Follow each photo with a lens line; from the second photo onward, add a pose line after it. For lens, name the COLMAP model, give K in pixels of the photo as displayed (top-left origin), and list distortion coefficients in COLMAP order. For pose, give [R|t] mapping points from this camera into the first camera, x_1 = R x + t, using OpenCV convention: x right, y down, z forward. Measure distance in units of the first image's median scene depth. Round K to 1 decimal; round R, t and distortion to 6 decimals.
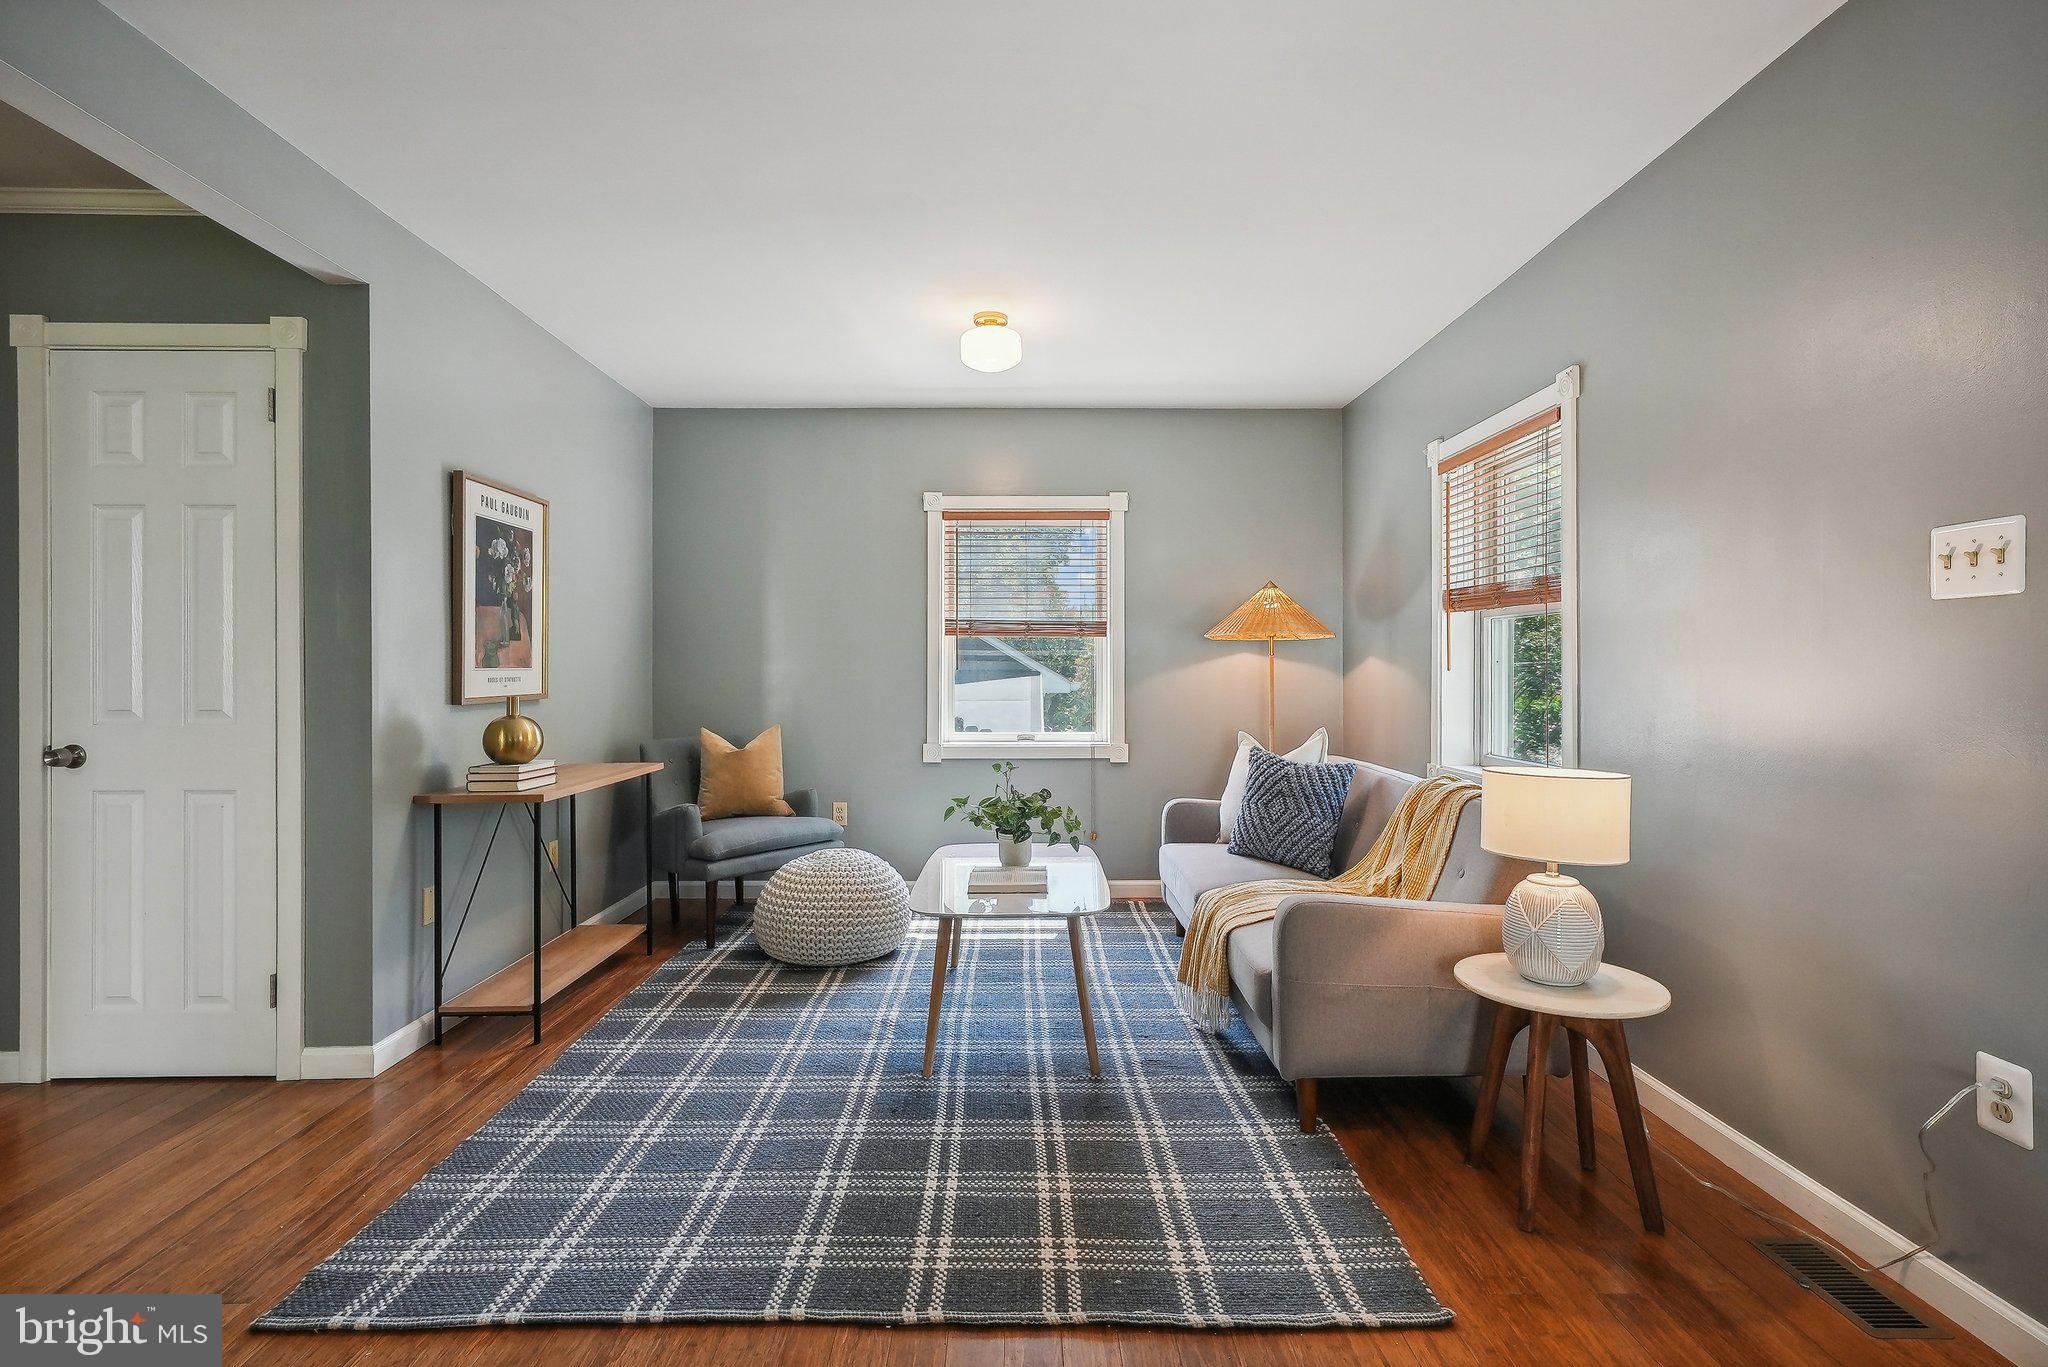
lens RADIAL K [[984.1, 0, 1024.7], [0, 984.1, 674.3], [0, 0, 1]] dist [-0.005001, 0.002061]
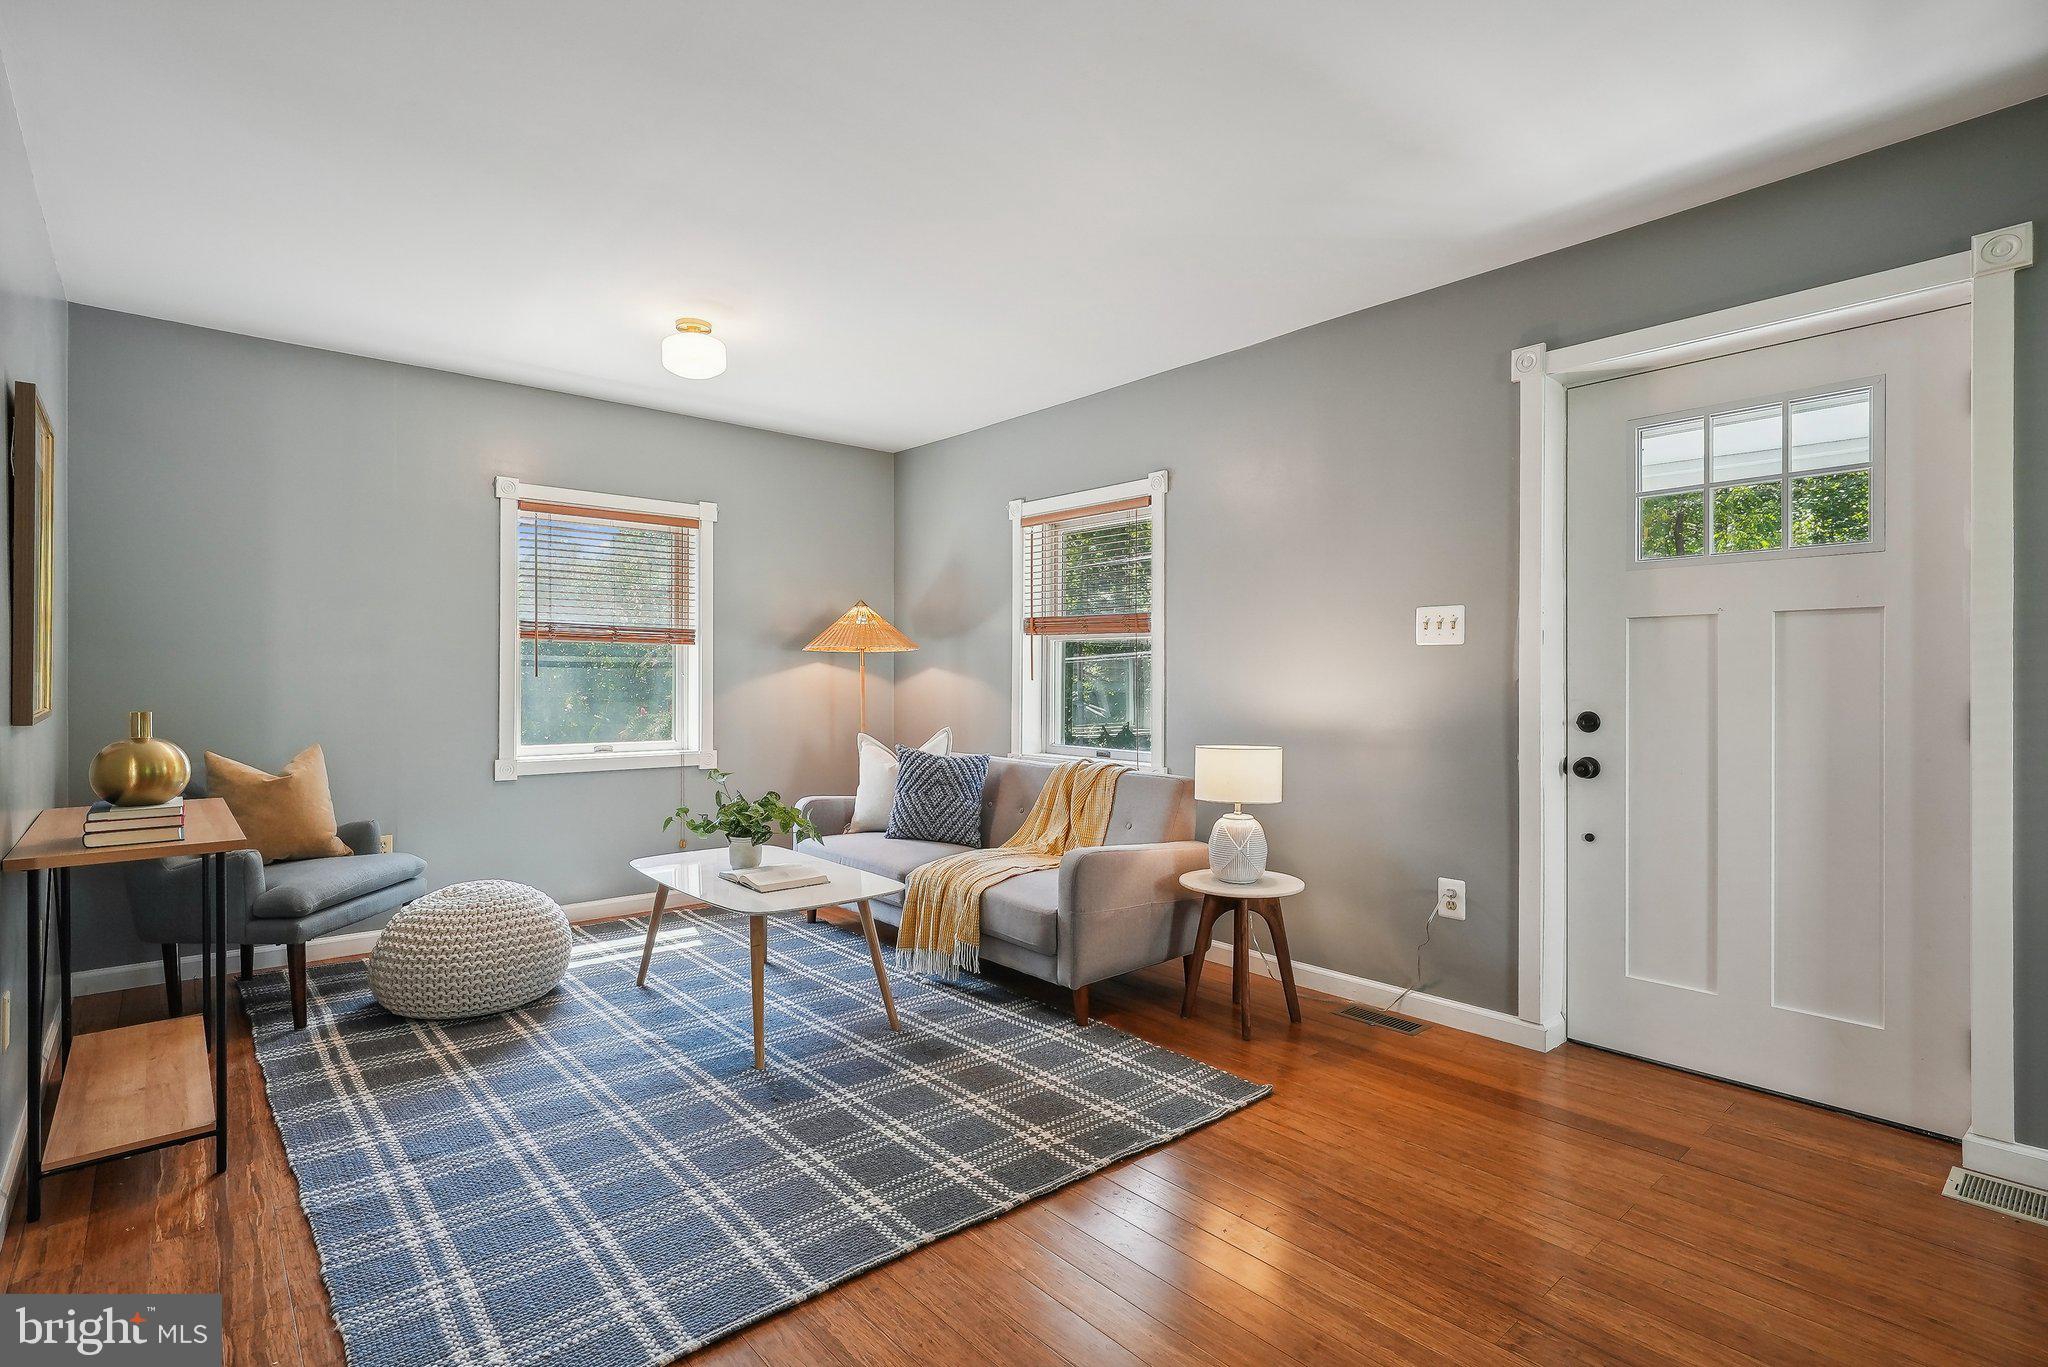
lens RADIAL K [[984.1, 0, 1025.3], [0, 984.1, 682.2], [0, 0, 1]] dist [-0.005001, 0.002061]
pose [[0.760080, 0.002541, 0.649824, -0.477077], [-0.002966, 0.999996, -0.000441, -0.000676], [-0.649823, -0.001592, 0.760084, 0.025560]]
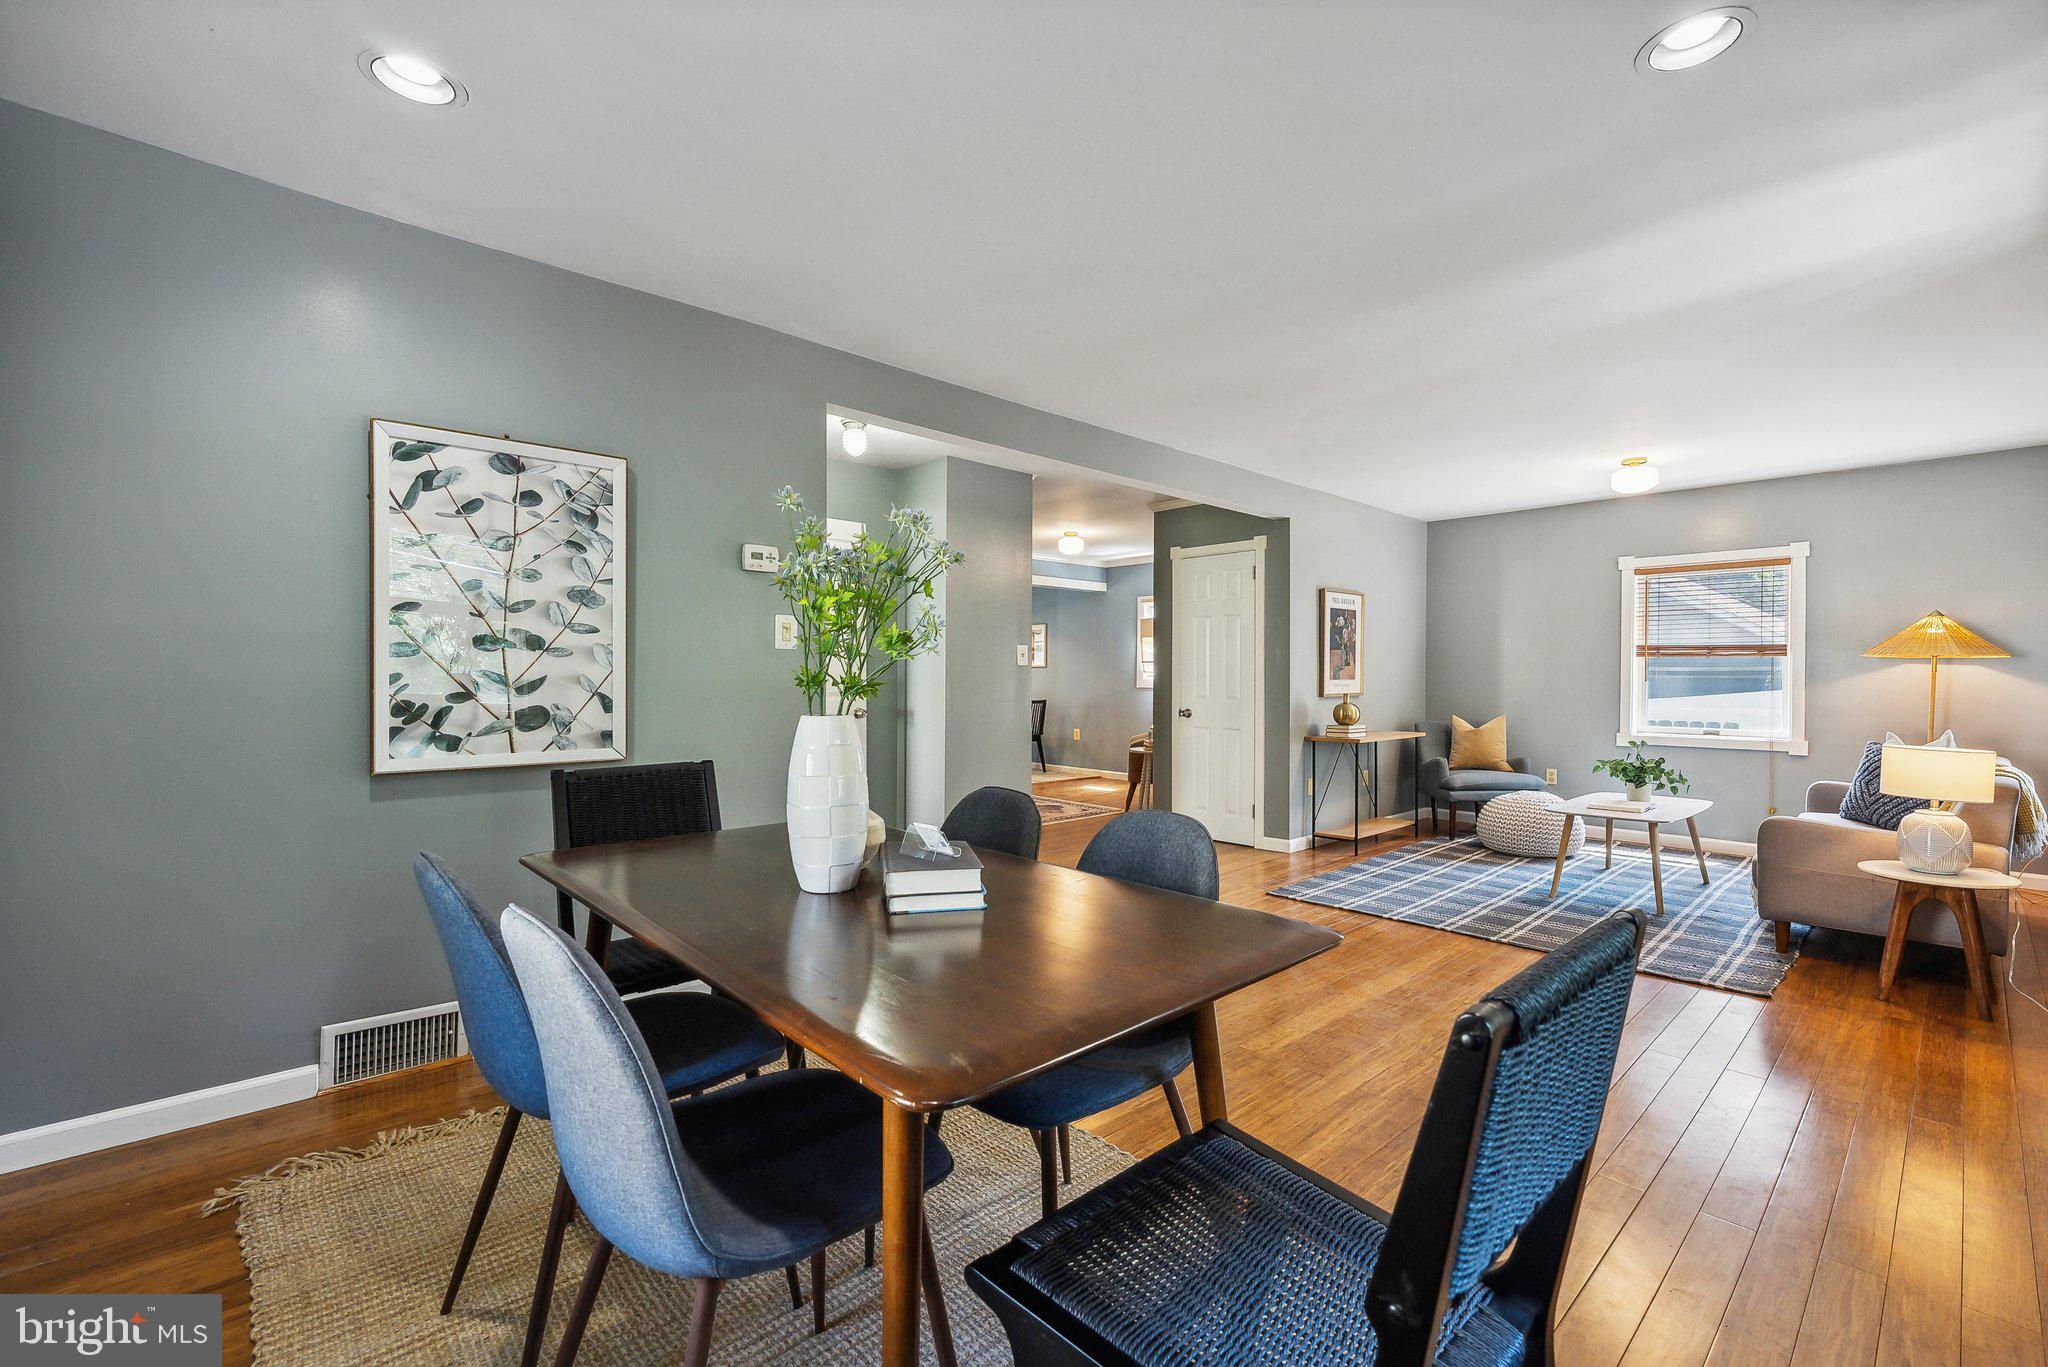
lens RADIAL K [[883.4, 0, 1016.4], [0, 883.4, 681.2], [0, 0, 1]] dist [0.000062, -0.000002]
pose [[0.671979, 0.006933, -0.740538, 0.396065], [-0.004546, 0.999976, 0.005237, -0.010945], [0.740556, -0.000153, 0.671995, -0.777278]]
